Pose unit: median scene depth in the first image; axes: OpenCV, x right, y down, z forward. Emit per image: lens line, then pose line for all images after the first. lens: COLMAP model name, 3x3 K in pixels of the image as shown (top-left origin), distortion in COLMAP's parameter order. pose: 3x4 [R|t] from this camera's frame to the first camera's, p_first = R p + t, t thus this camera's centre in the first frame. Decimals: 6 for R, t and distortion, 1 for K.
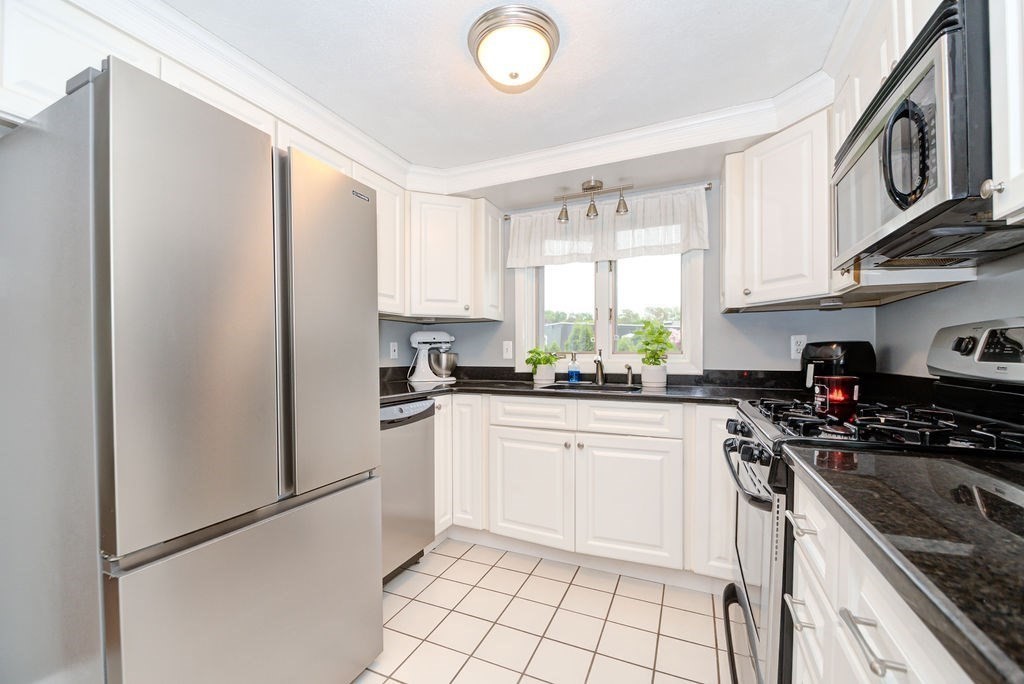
lens RADIAL K [[417.6, 0, 507.6], [0, 417.6, 352.3], [0, 0, 1]] dist [-0.011854, -0.001521]
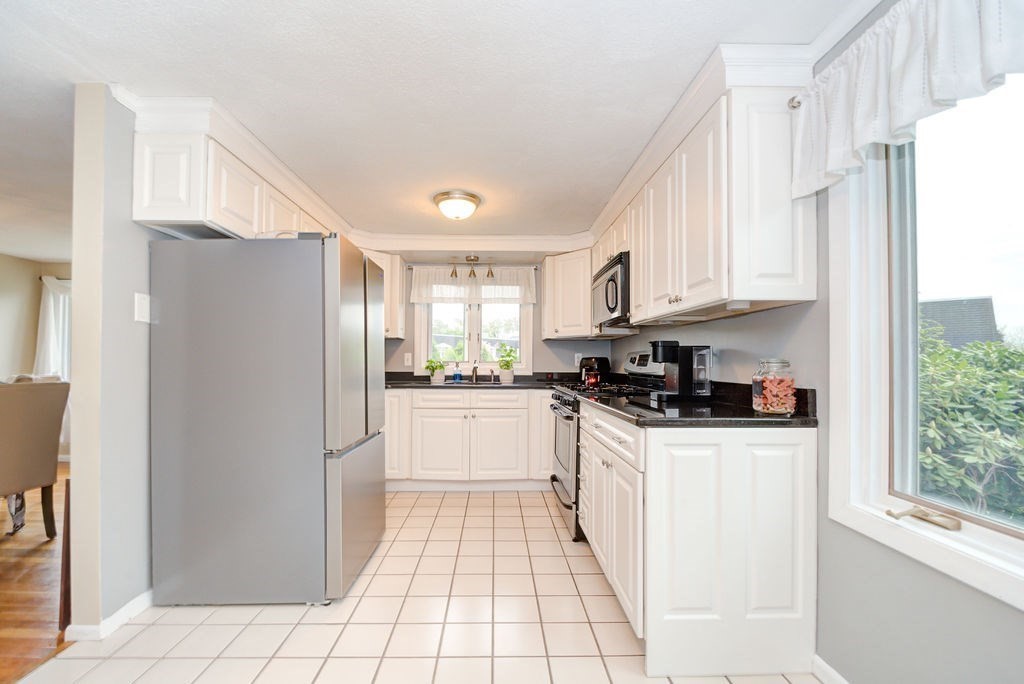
lens RADIAL K [[417.6, 0, 513.1], [0, 417.6, 339.4], [0, 0, 1]] dist [-0.011854, -0.001521]
pose [[0.893709, 0.030525, 0.447607, -0.413336], [-0.007899, 0.998599, -0.052328, -0.003371], [-0.448577, 0.043230, 0.892698, -0.559814]]
